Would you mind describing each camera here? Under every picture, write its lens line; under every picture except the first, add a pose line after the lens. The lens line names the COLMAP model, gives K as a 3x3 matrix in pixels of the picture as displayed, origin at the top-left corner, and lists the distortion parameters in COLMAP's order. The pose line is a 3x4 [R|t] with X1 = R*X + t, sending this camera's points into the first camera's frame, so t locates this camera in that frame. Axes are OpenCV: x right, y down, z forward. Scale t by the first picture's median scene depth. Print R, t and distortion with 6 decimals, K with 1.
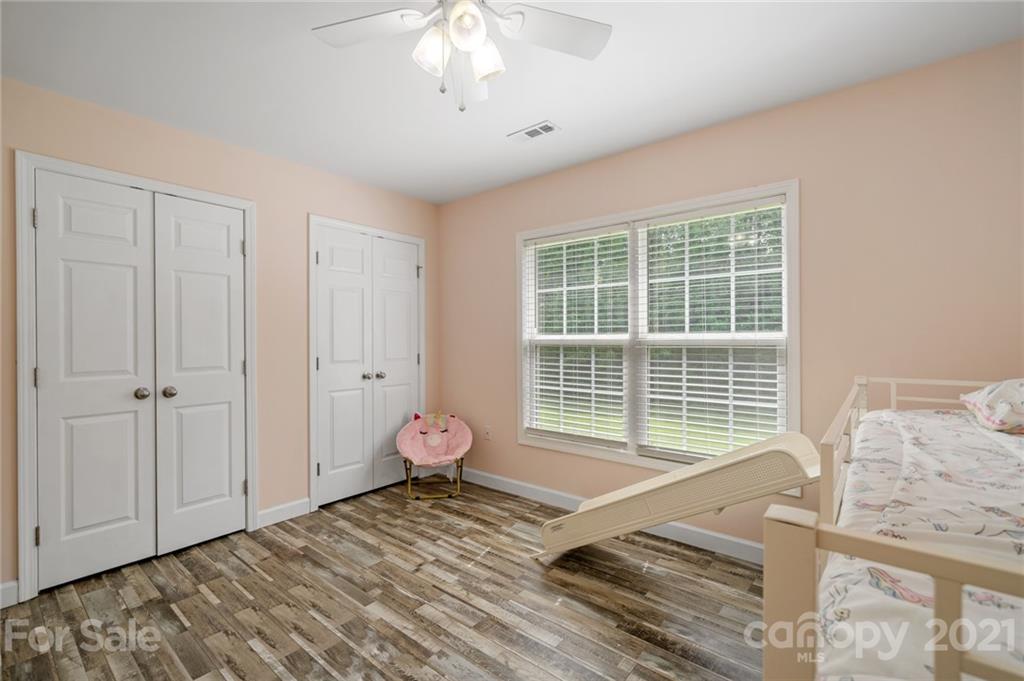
lens RADIAL K [[440.7, 0, 500.3], [0, 440.7, 339.8], [0, 0, 1]] dist [0.000000, 0.000123]
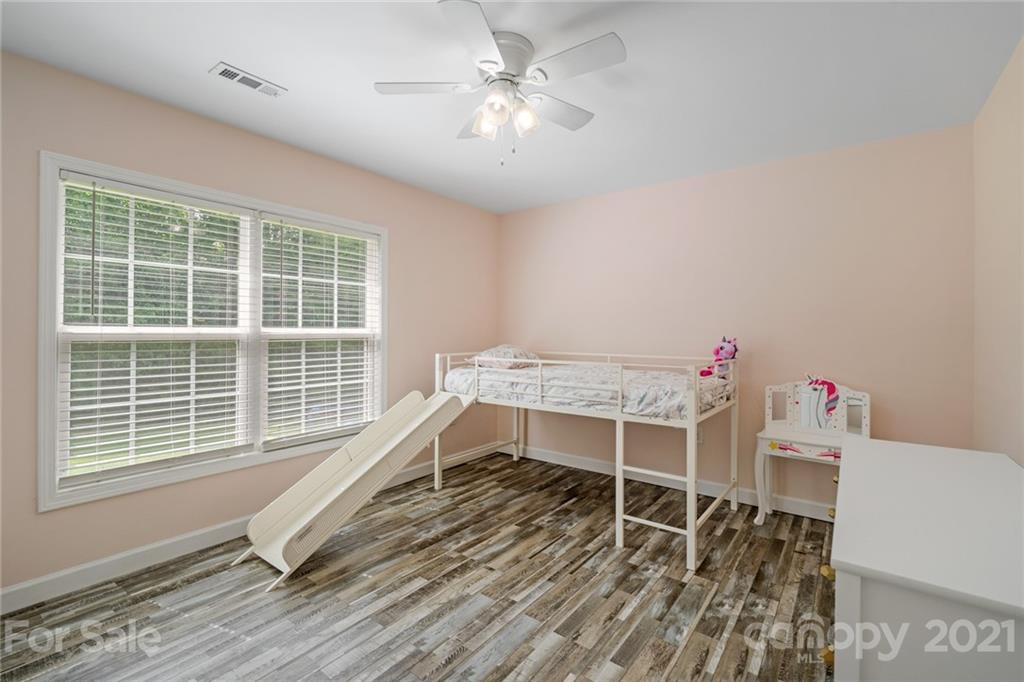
lens RADIAL K [[442.7, 0, 514.2], [0, 442.7, 337.6], [0, 0, 1]] dist [-0.000073, 0.000399]
pose [[-0.032658, -0.005572, 0.999451, -0.673985], [0.000631, 0.999984, 0.005595, 0.003473], [-0.999466, 0.000813, -0.032654, 0.476738]]
